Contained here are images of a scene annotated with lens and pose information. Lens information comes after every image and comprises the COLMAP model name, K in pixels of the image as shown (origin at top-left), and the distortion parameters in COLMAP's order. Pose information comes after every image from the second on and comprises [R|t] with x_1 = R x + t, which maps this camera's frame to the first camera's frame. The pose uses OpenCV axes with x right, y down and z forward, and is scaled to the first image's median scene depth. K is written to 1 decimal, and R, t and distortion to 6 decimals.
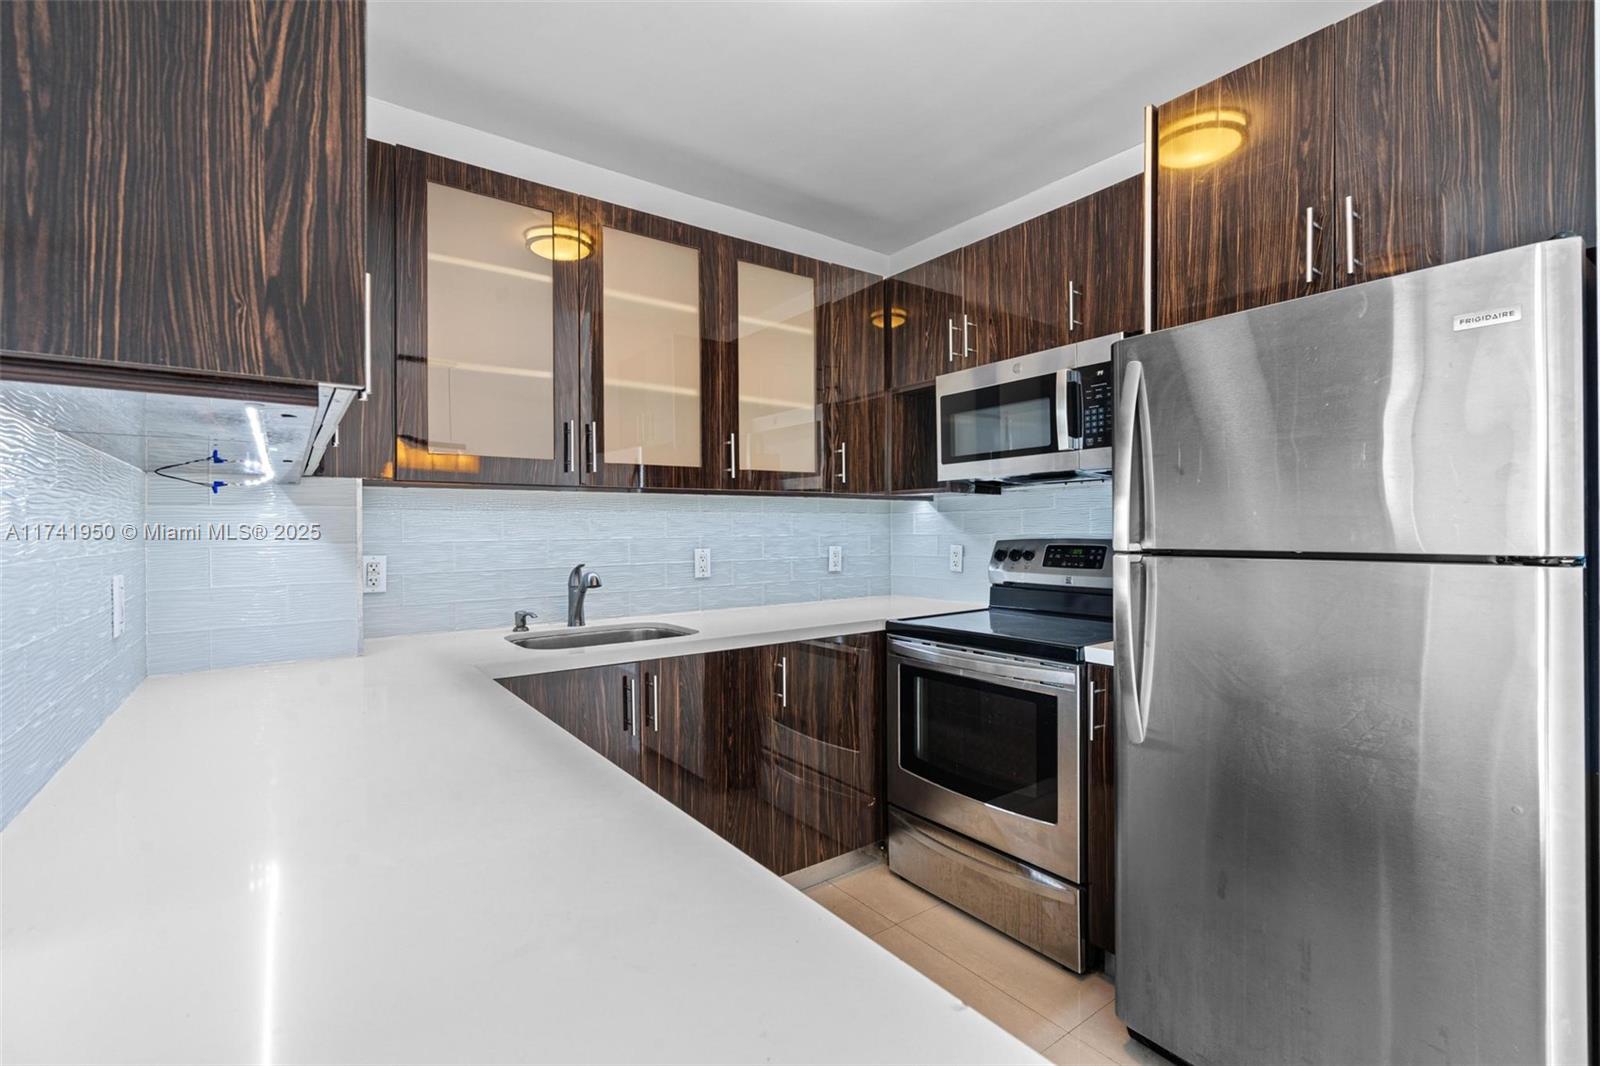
lens RADIAL K [[727.8, 0, 803.5], [0, 727.8, 529.9], [0, 0, 1]] dist [-0.003821, 0.000562]
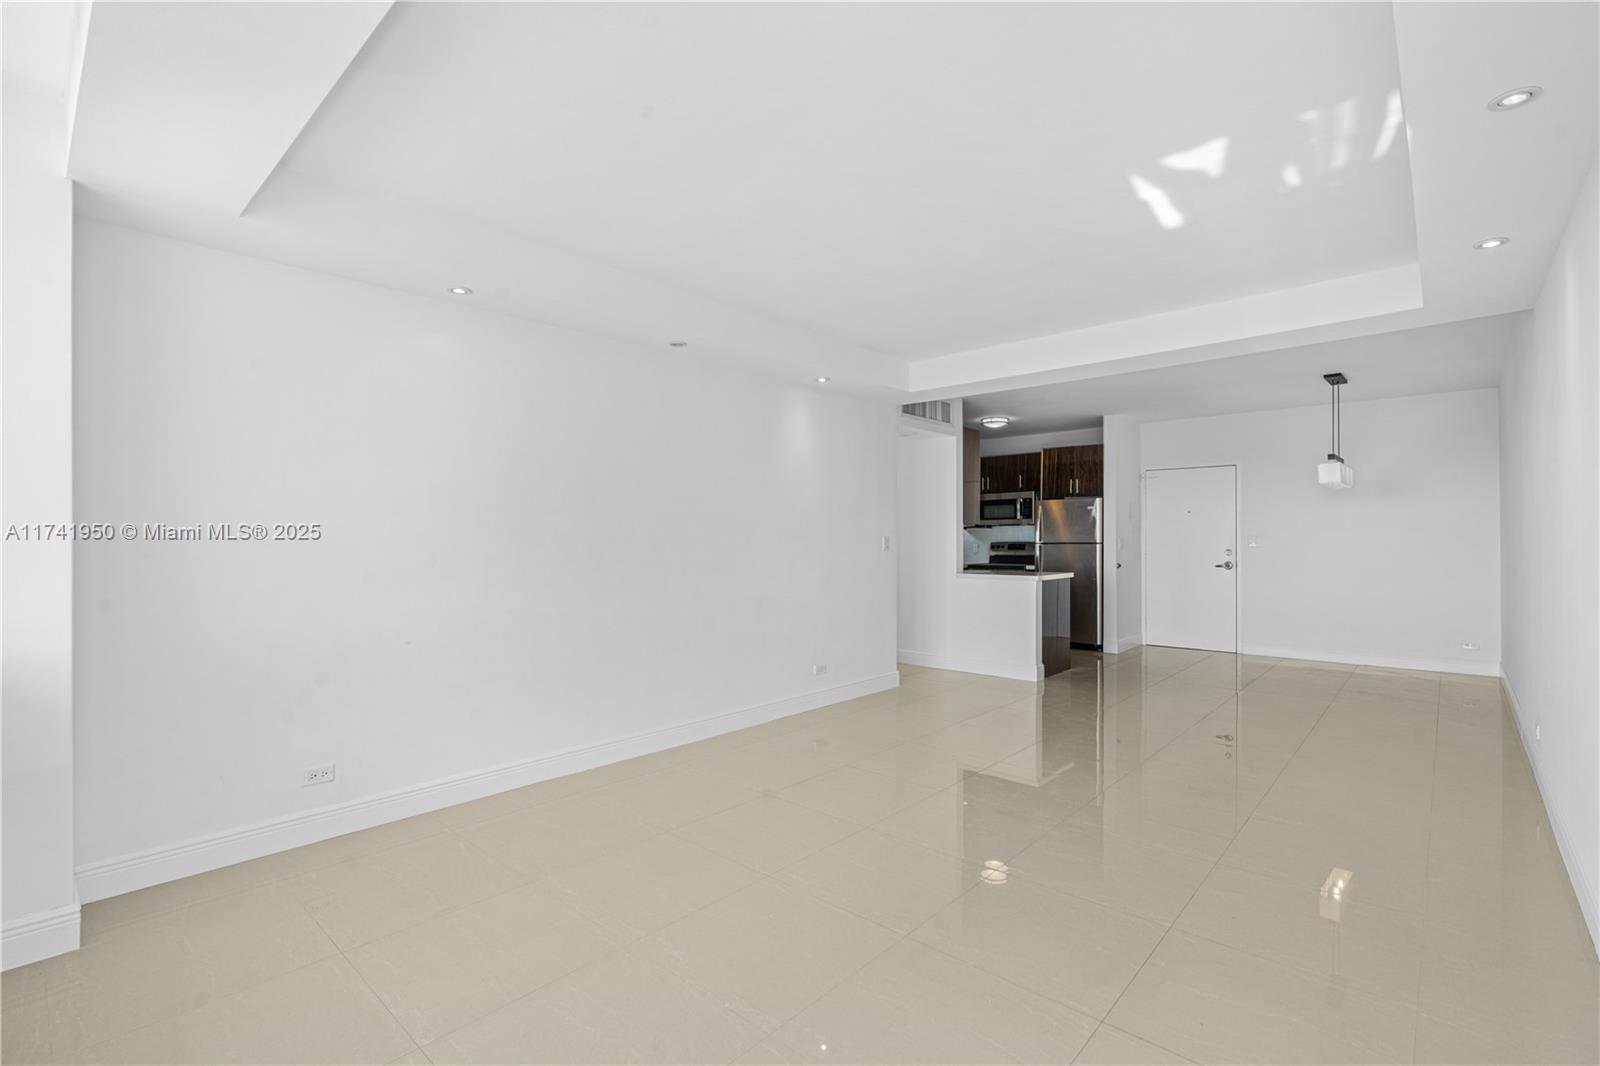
lens RADIAL K [[727.8, 0, 803.5], [0, 727.8, 529.9], [0, 0, 1]] dist [-0.003821, 0.000562]
pose [[0.980778, 0.006381, 0.195024, -1.433038], [-0.003397, 0.999872, -0.015632, 0.015027], [-0.195099, 0.014669, 0.980674, -2.424897]]
